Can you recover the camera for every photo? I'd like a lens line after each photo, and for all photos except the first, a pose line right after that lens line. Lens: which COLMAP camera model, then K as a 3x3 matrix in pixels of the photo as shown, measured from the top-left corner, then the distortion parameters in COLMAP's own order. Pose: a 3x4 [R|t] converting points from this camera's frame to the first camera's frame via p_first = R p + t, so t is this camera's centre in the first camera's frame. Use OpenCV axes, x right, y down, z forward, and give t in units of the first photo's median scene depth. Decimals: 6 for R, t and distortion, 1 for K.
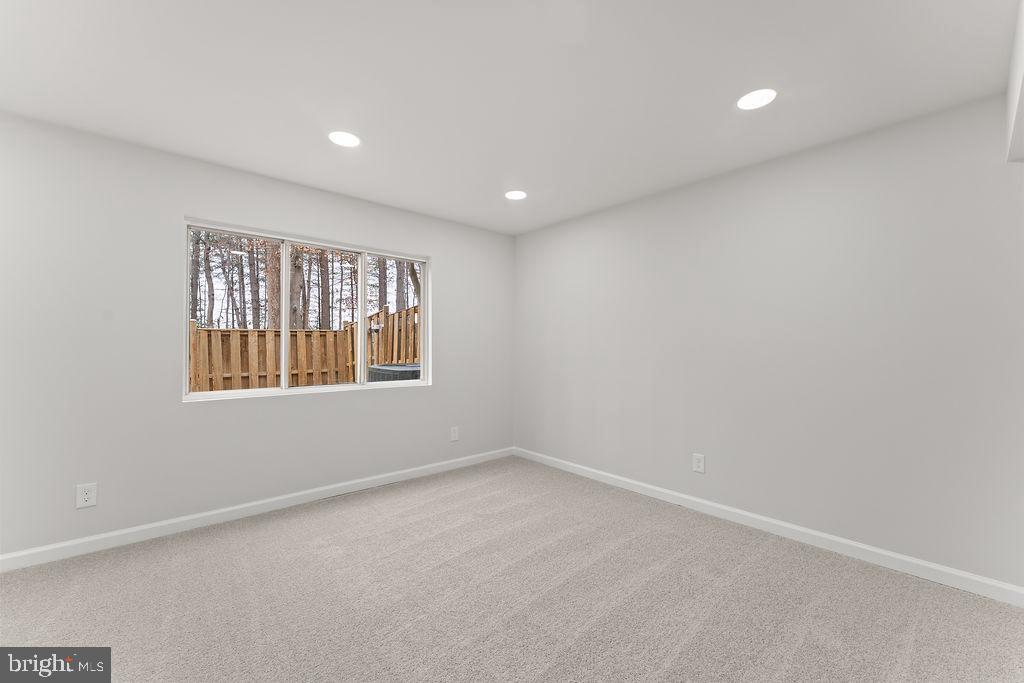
lens RADIAL K [[411.8, 0, 509.5], [0, 411.8, 343.5], [0, 0, 1]] dist [-0.004696, -0.000279]
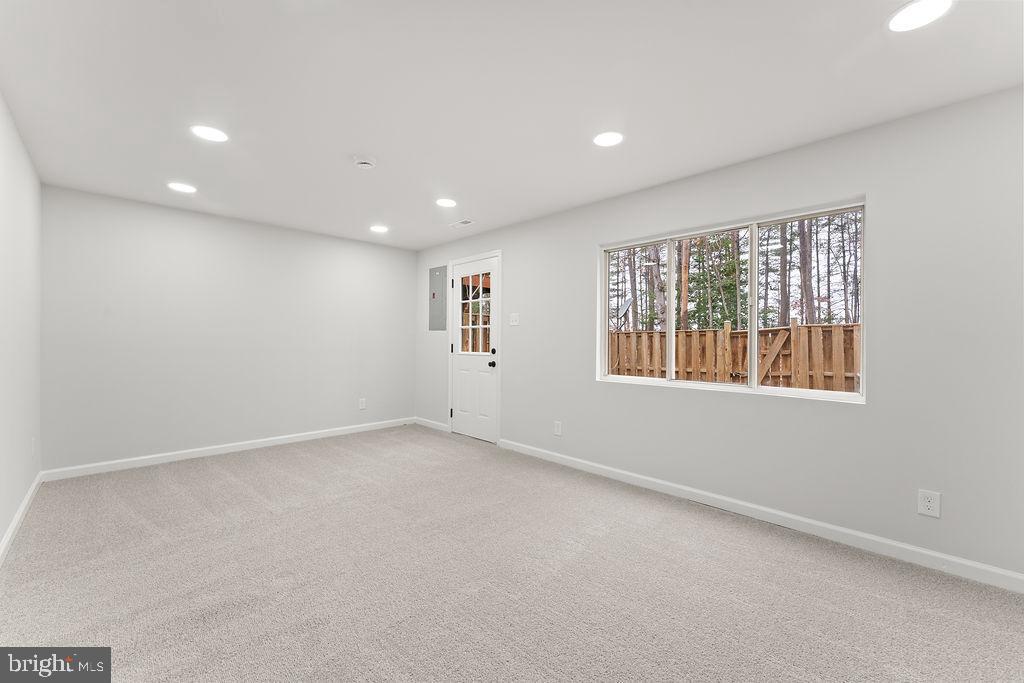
lens RADIAL K [[411.8, 0, 509.6], [0, 411.8, 341.4], [0, 0, 1]] dist [-0.004696, -0.000279]
pose [[0.035067, -0.000170, -0.999385, 0.223556], [-0.001406, 0.999999, -0.000220, 0.004733], [0.999384, 0.001413, 0.035066, 0.251873]]
